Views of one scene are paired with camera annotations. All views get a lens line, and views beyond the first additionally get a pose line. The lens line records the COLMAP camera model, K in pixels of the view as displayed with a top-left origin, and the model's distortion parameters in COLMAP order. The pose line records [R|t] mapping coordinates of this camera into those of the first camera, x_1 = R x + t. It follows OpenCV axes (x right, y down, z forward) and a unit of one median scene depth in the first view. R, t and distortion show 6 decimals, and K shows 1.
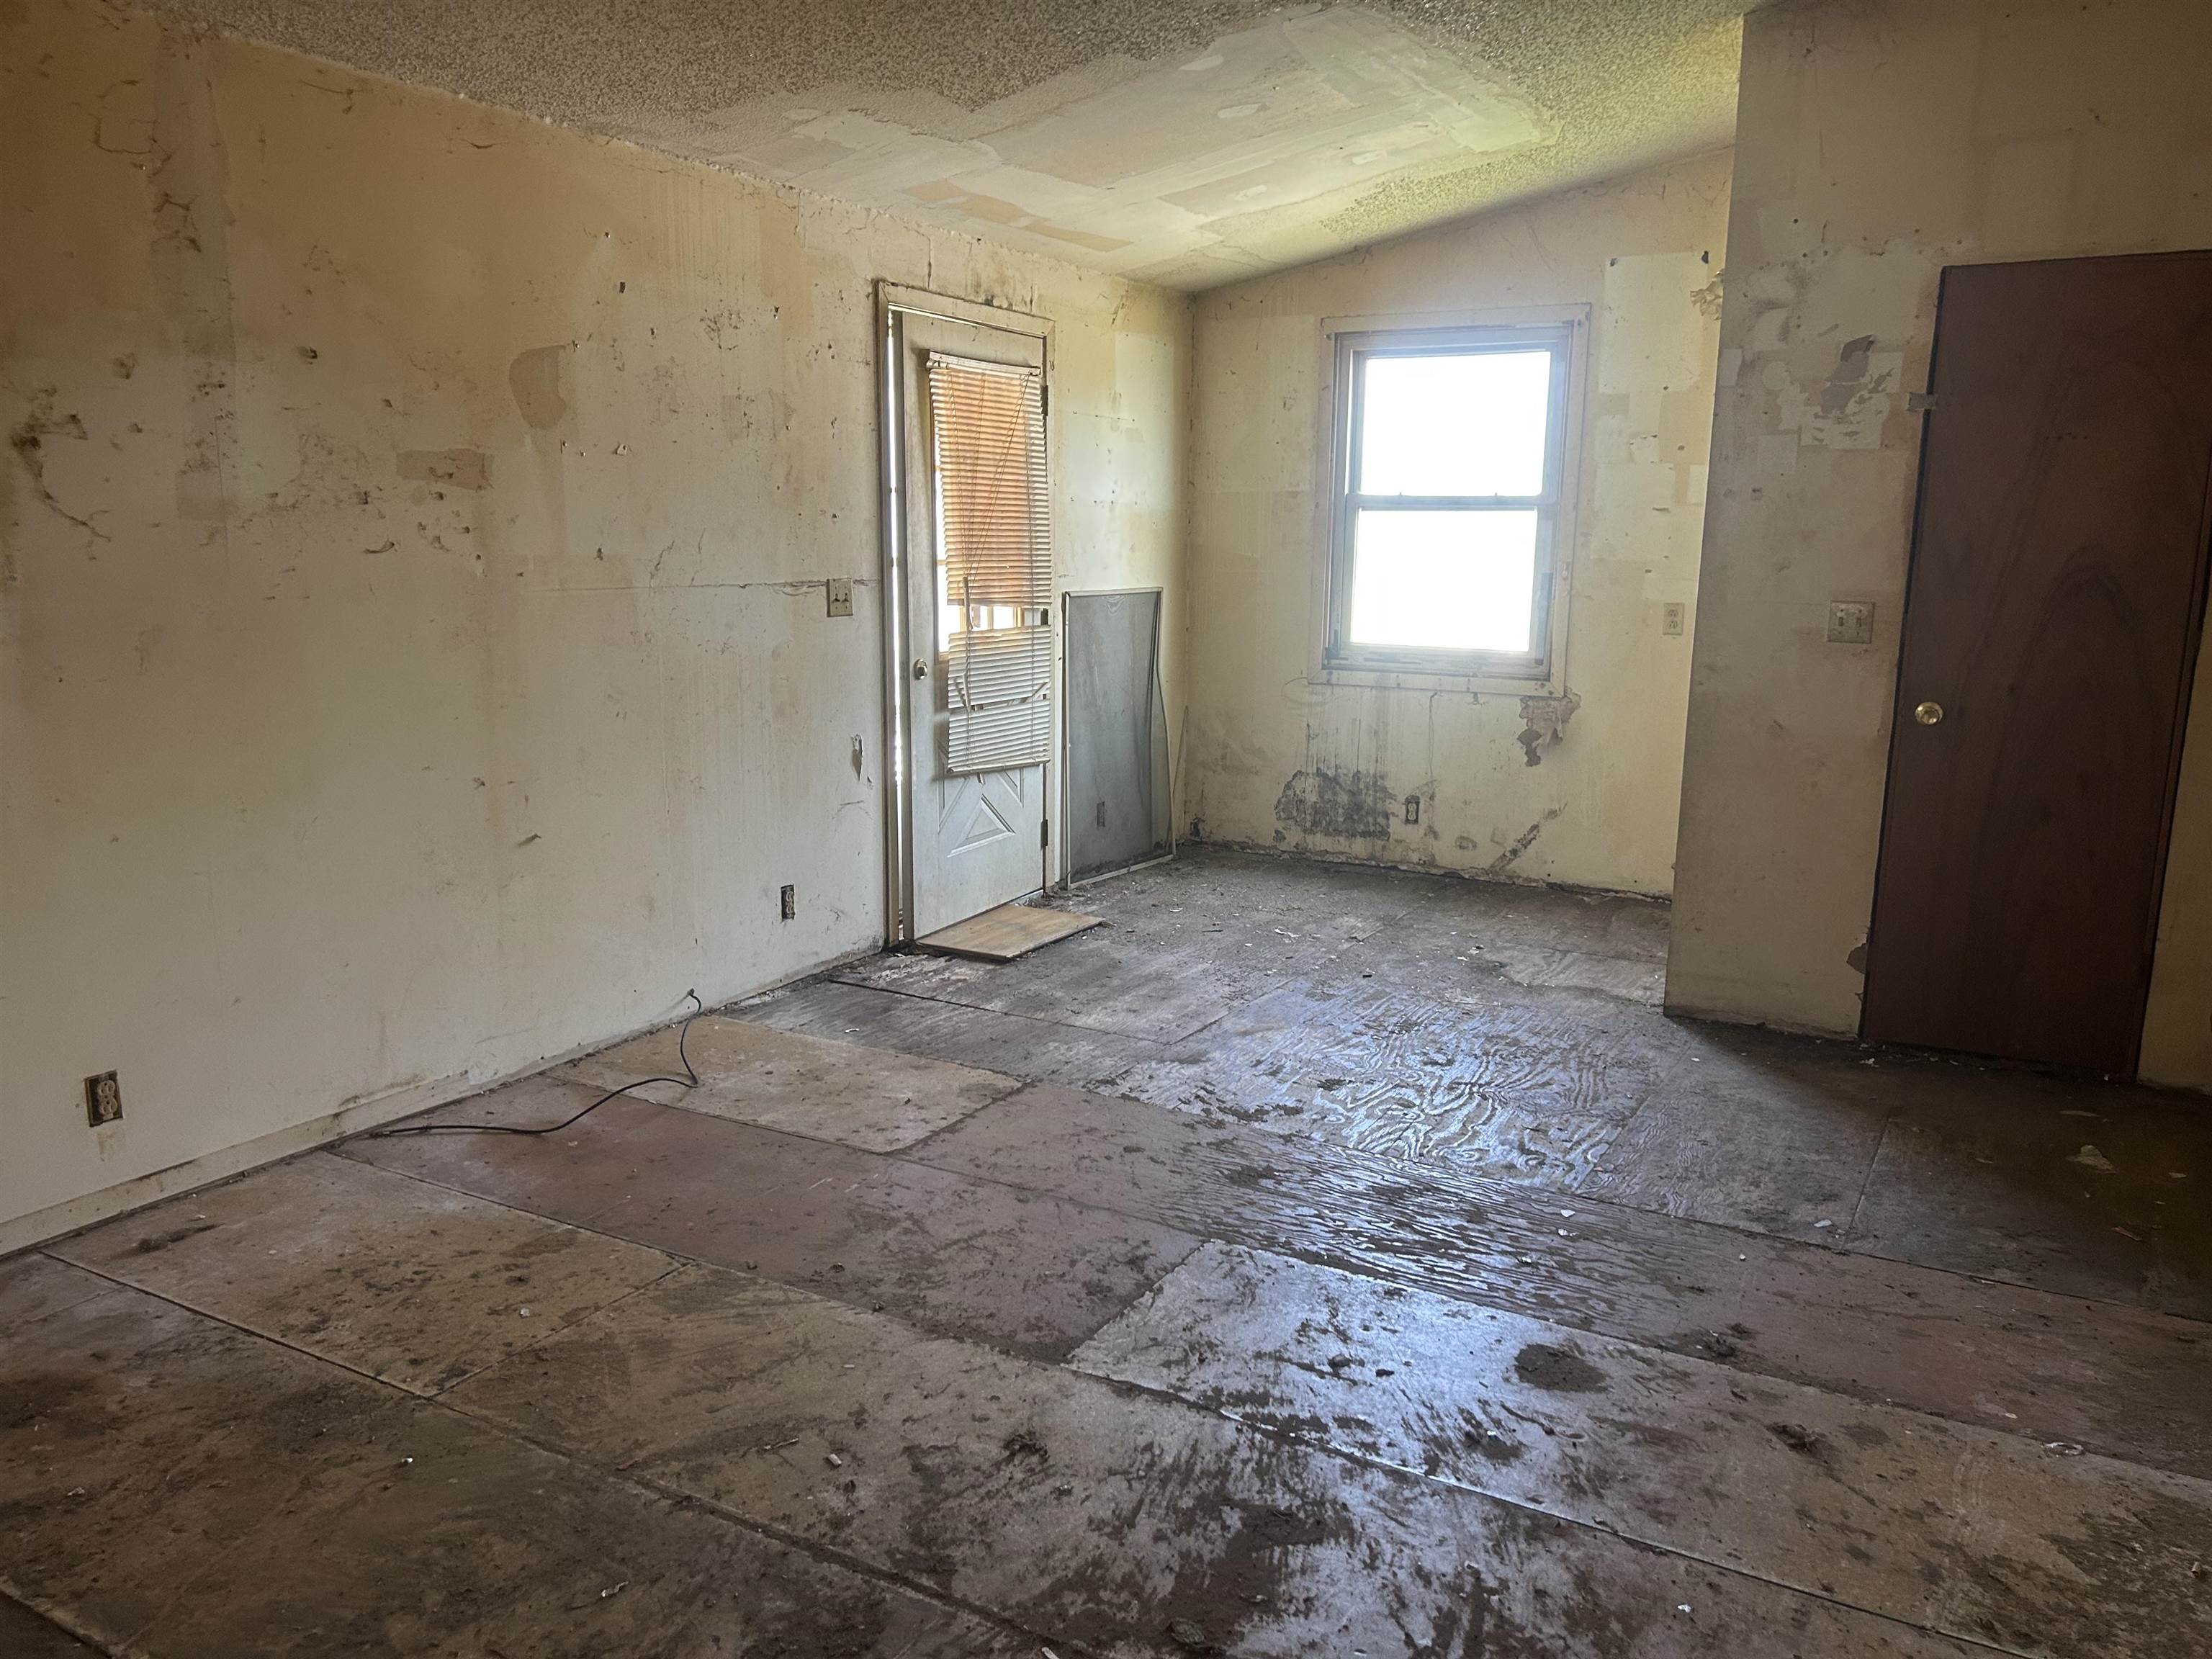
lens RADIAL K [[1646.6, 0, 1120.1], [0, 1646.6, 848.8], [0, 0, 1]] dist [0.047498, -0.055732]
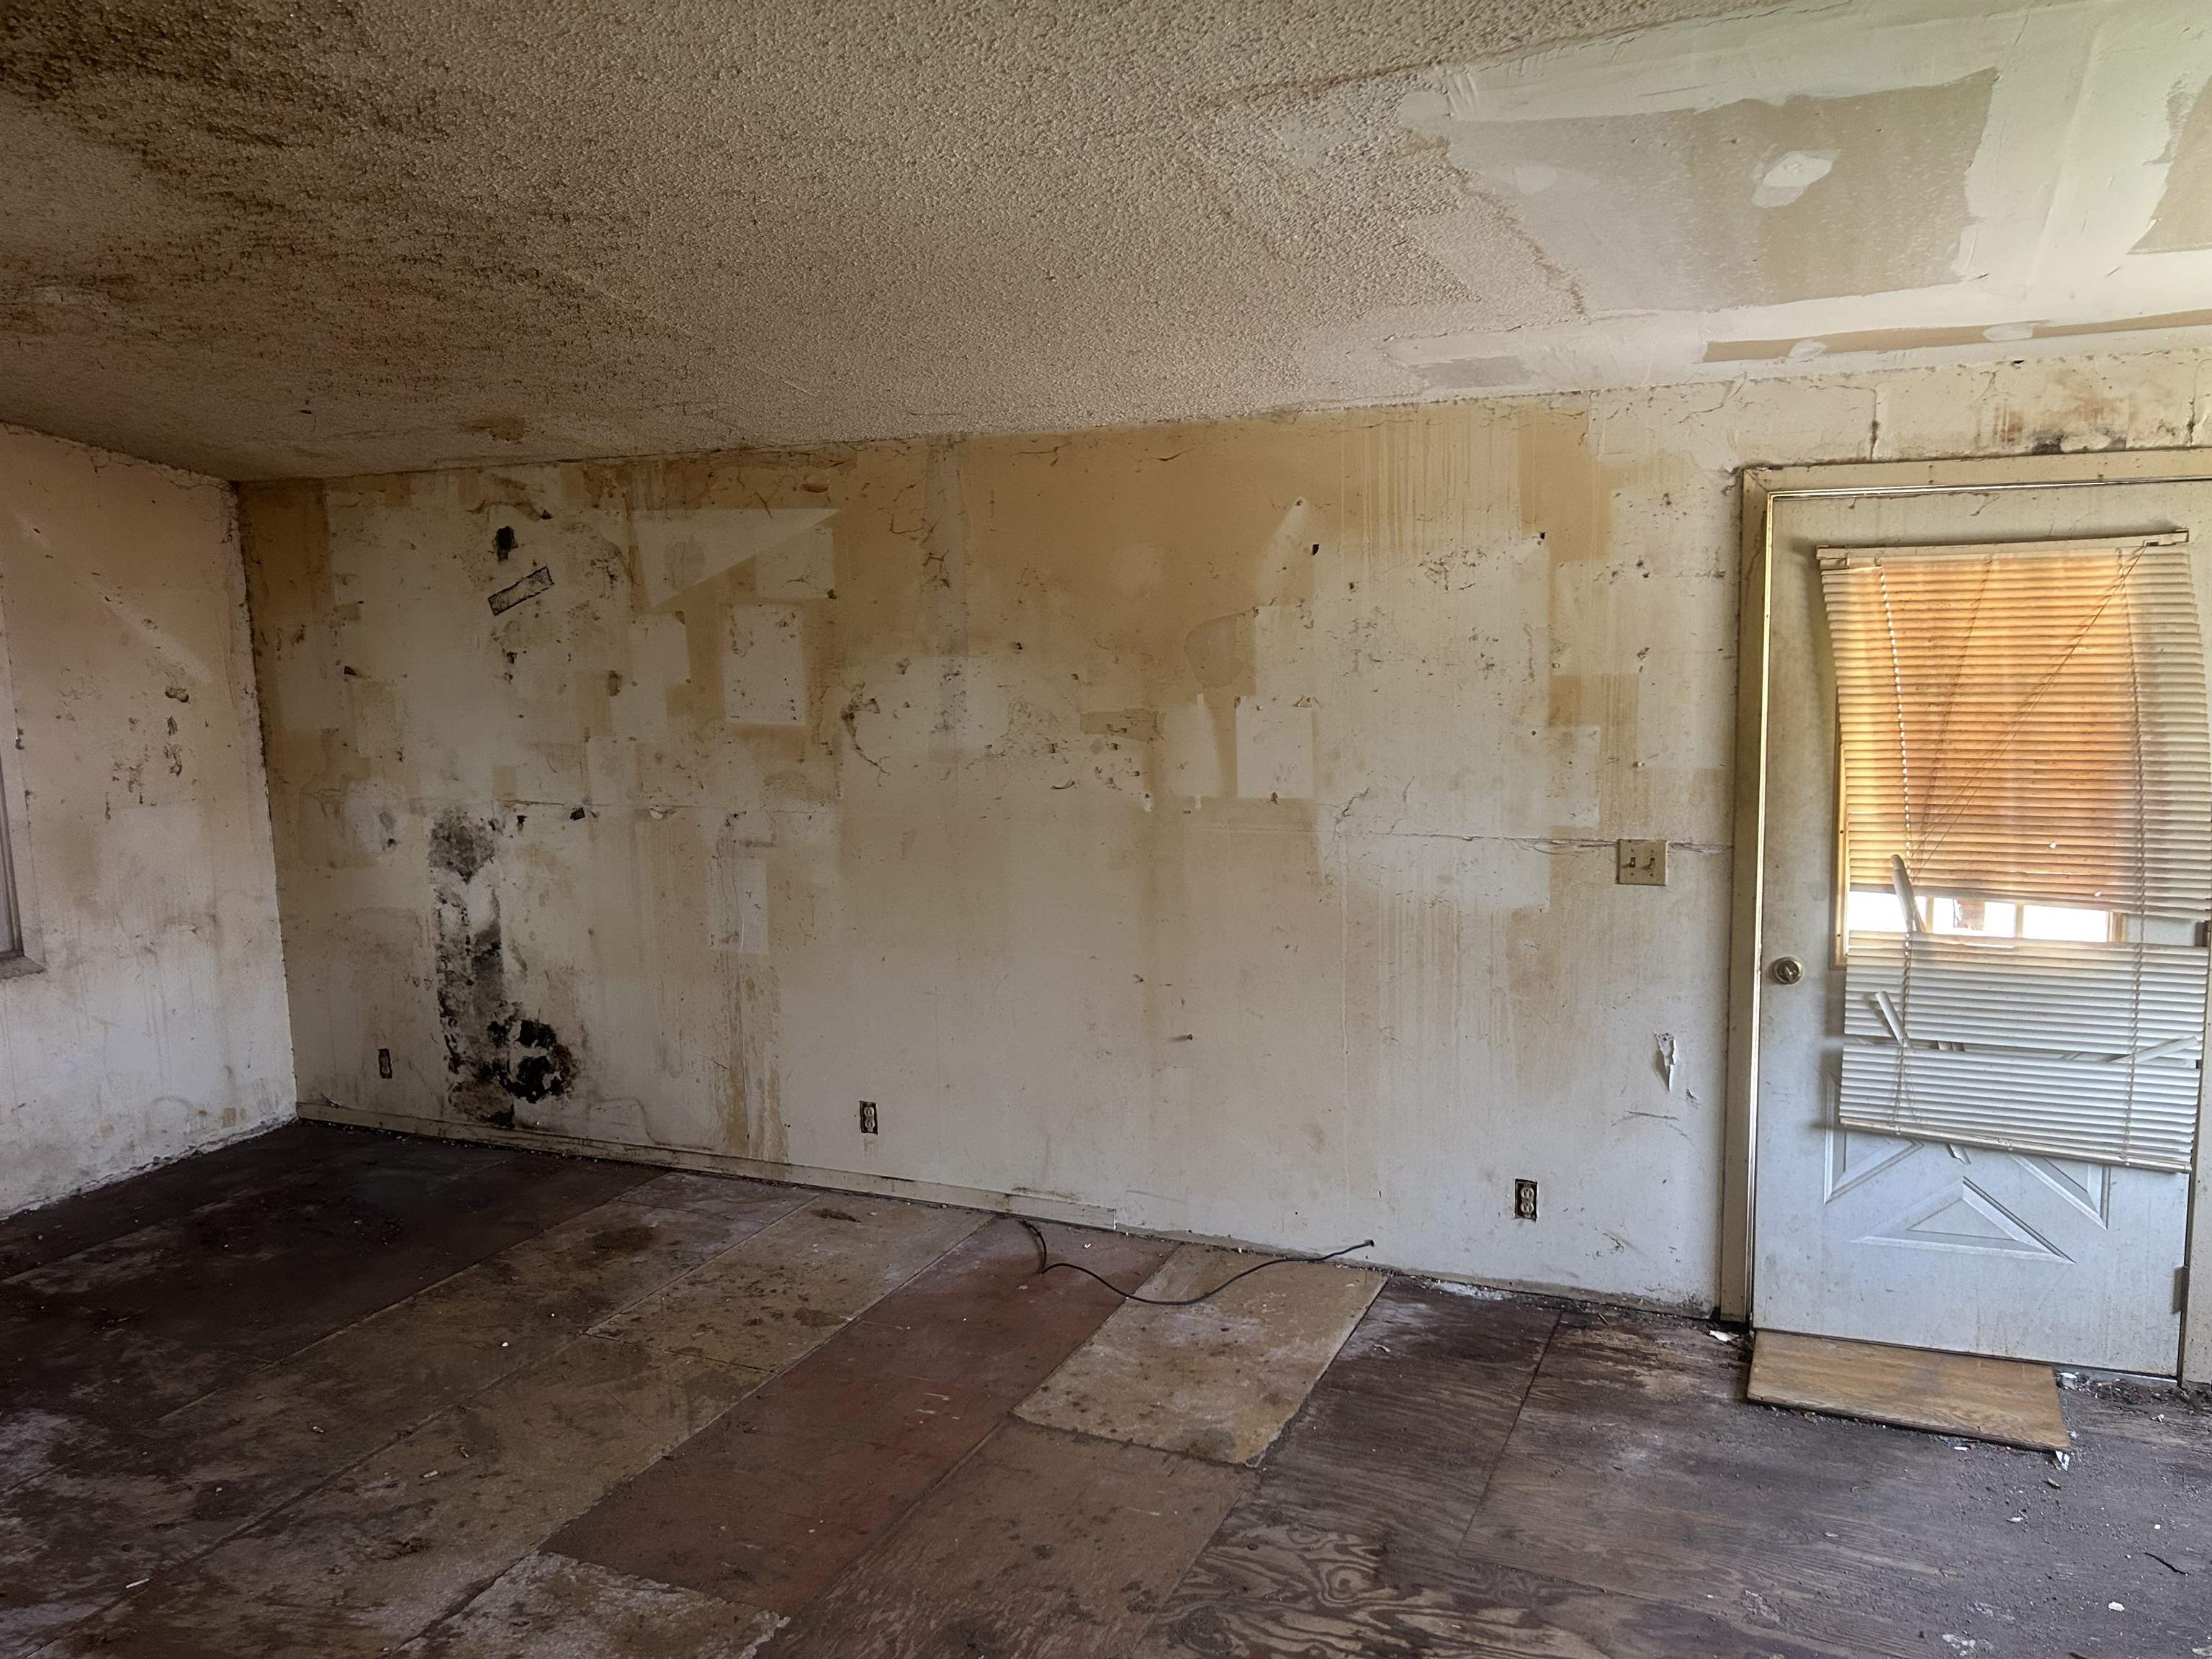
lens RADIAL K [[1646.6, 0, 1115.3], [0, 1646.6, 826.5], [0, 0, 1]] dist [0.047498, -0.055732]
pose [[0.099893, 0.116738, -0.988126, 0.793325], [-0.170759, 0.980371, 0.098559, -0.269447], [0.980236, 0.158886, 0.117866, 0.847487]]
